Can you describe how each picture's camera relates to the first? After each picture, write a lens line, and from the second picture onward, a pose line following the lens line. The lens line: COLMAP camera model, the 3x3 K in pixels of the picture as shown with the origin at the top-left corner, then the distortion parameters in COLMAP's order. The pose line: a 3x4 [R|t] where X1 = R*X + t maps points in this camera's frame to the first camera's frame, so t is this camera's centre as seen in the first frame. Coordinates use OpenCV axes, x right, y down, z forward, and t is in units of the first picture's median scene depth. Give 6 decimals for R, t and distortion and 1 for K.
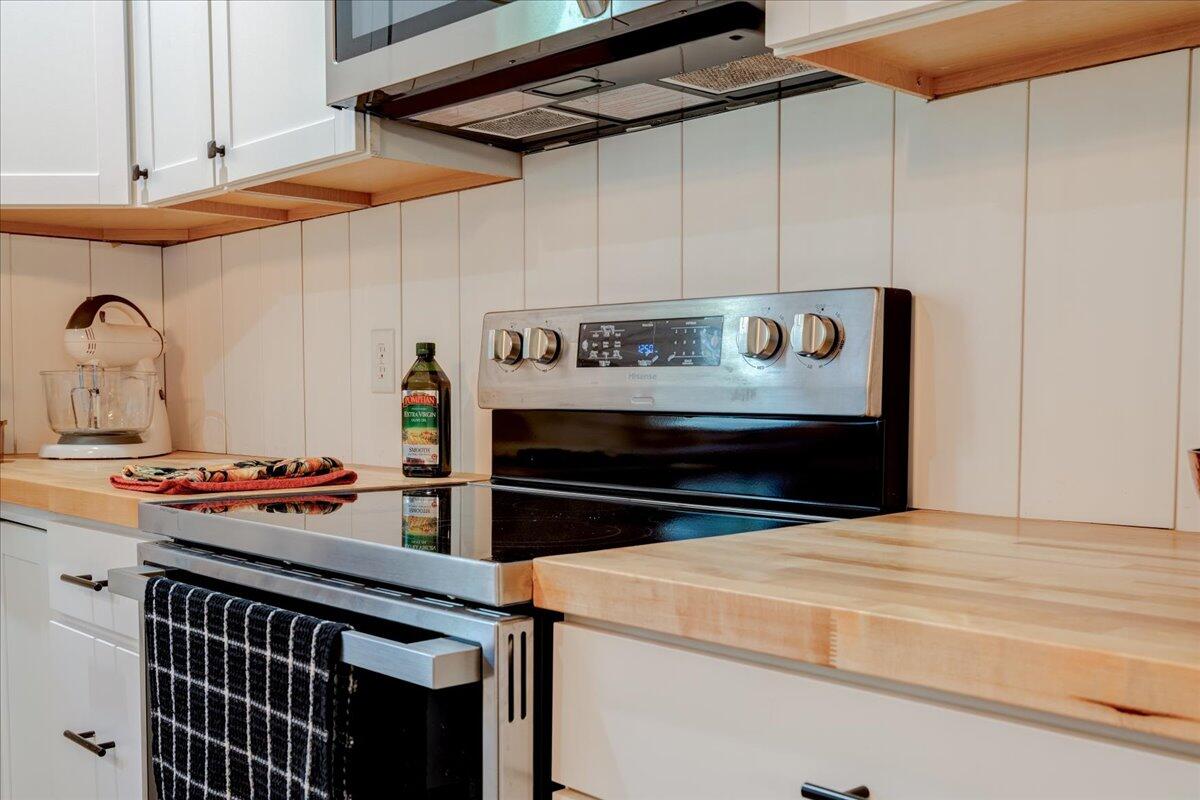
lens RADIAL K [[1206.7, 0, 599.1], [0, 1206.7, 480.3], [0, 0, 1]] dist [-0.000924, -0.001478]
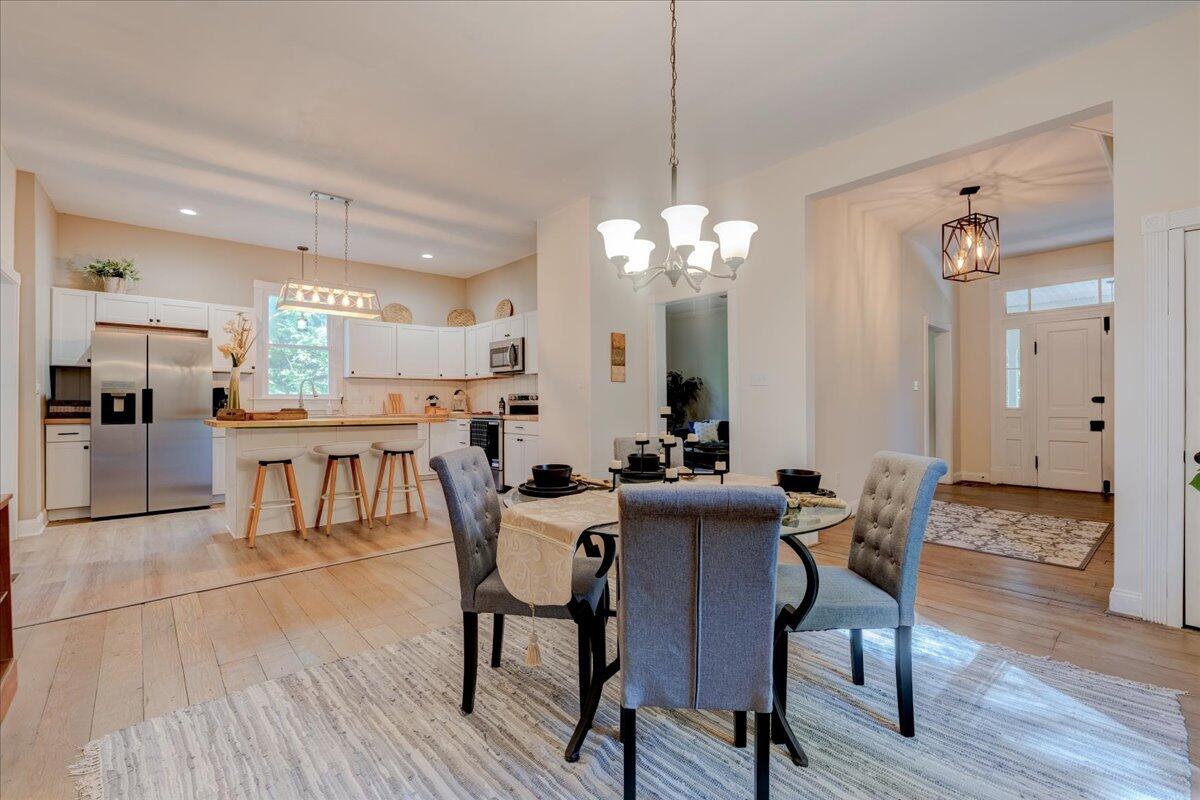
lens RADIAL K [[523.6, 0, 598.3], [0, 523.6, 408.8], [0, 0, 1]] dist [-0.002287, -0.000421]
pose [[0.999006, -0.003319, -0.044463, 0.663046], [0.000274, 0.997664, -0.068306, 0.202815], [0.044586, 0.068226, 0.996673, -2.490204]]
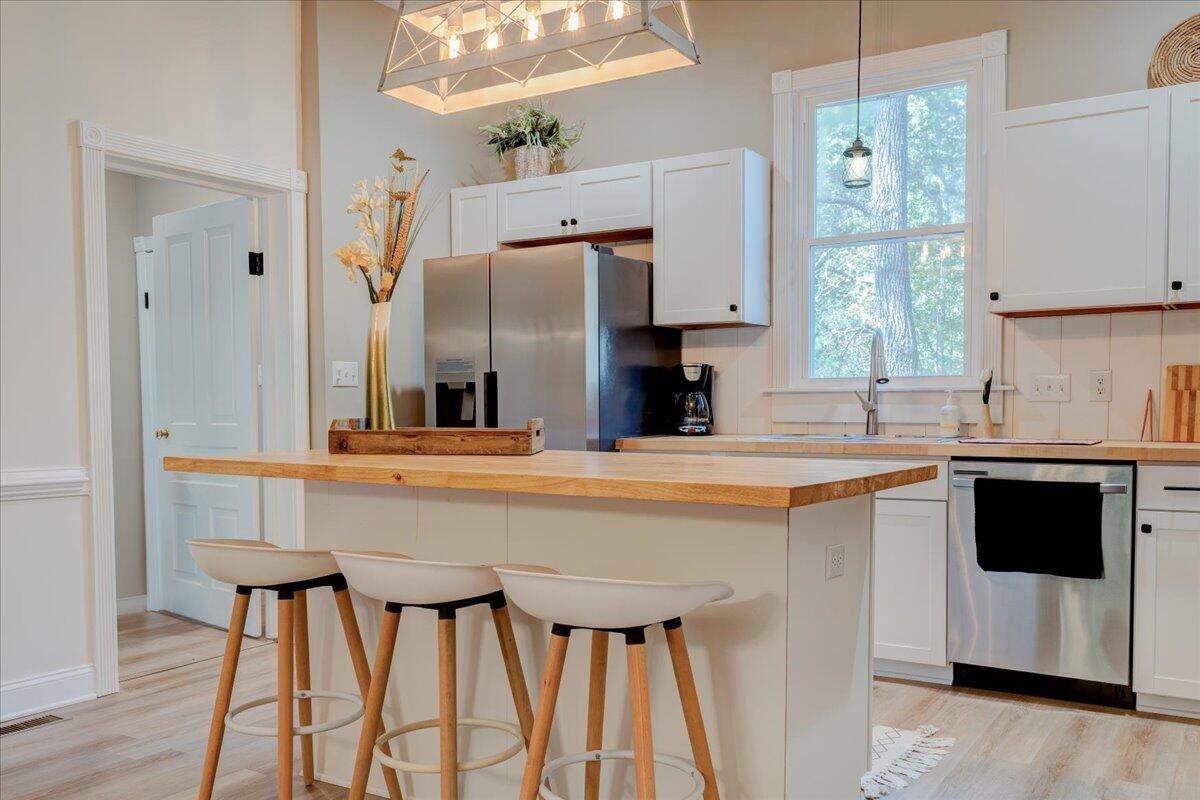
lens RADIAL K [[1034.8, 0, 618.7], [0, 1034.8, 419.5], [0, 0, 1]] dist [0.009863, -0.000028]
pose [[0.249979, 0.008271, -0.968216, 0.644945], [-0.067121, 0.997706, -0.008807, 0.038170], [0.965922, 0.067189, 0.249961, -0.390589]]
